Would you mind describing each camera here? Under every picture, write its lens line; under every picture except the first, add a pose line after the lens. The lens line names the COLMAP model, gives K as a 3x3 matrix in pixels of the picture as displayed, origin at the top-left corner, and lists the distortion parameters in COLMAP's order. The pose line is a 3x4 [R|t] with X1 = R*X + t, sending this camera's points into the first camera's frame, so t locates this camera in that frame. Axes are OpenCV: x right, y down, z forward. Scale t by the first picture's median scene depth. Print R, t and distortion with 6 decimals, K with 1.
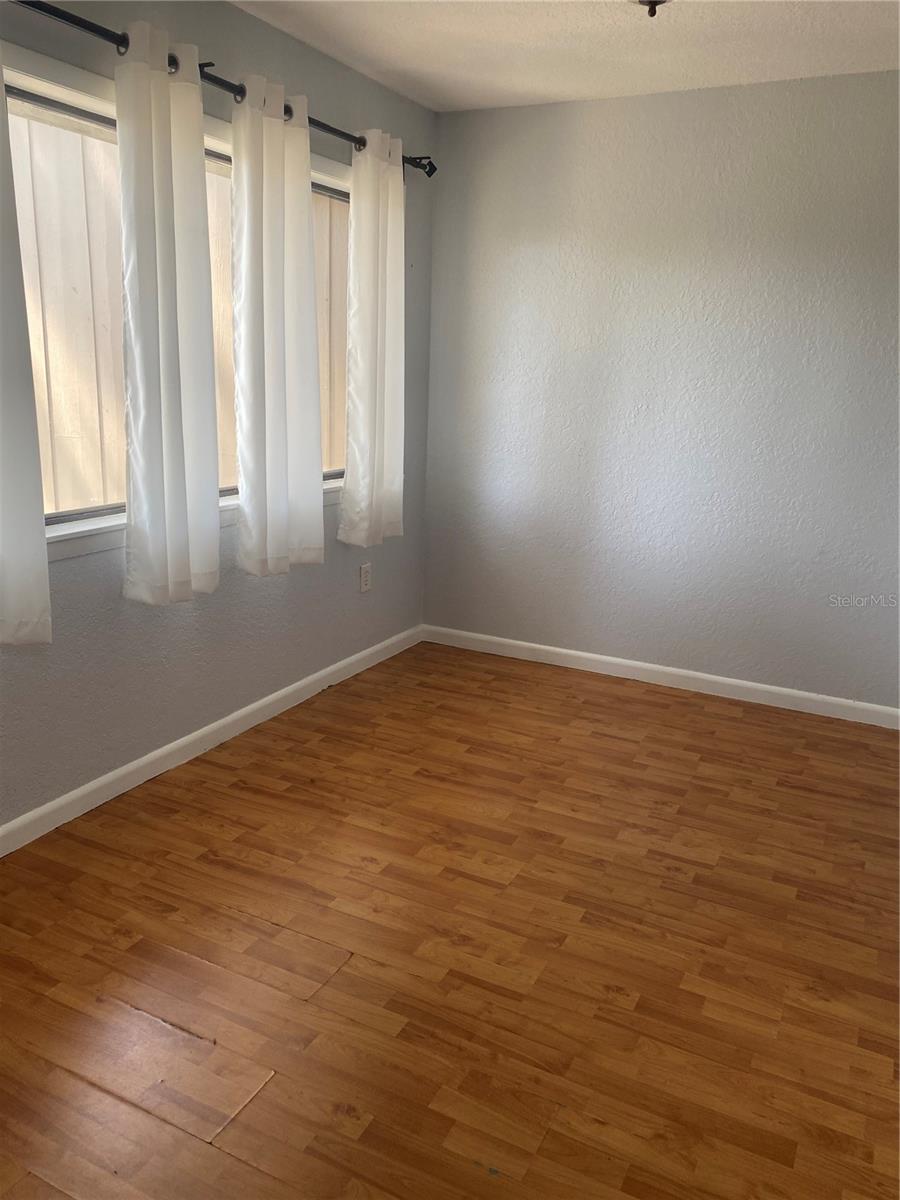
lens RADIAL K [[919.6, 0, 445.9], [0, 919.6, 589.8], [0, 0, 1]] dist [0.042474, -0.049572]
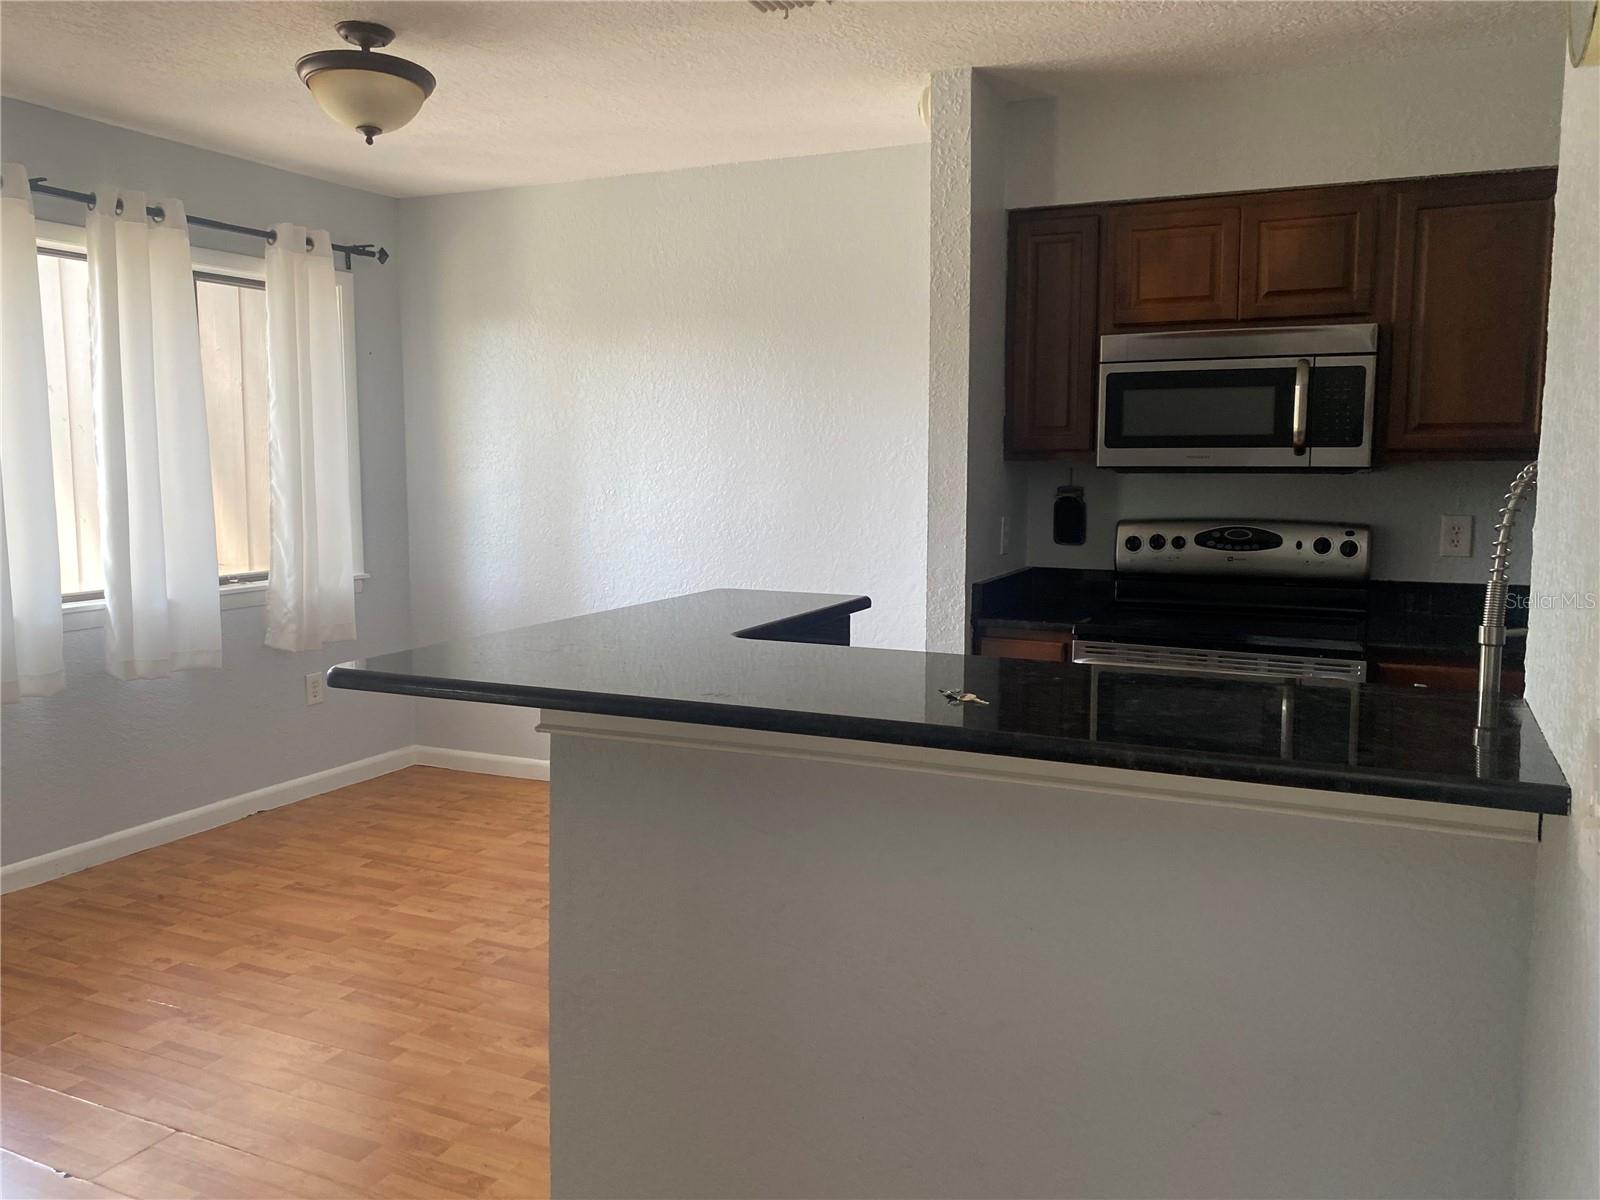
lens RADIAL K [[1226.1, 0, 802.9], [0, 1226.1, 577.6], [0, 0, 1]] dist [0.042474, -0.049572]
pose [[0.998627, -0.034122, 0.039755, 0.418921], [0.039497, 0.988879, -0.143380, 0.086053], [-0.034421, 0.144754, 0.988869, -0.265656]]
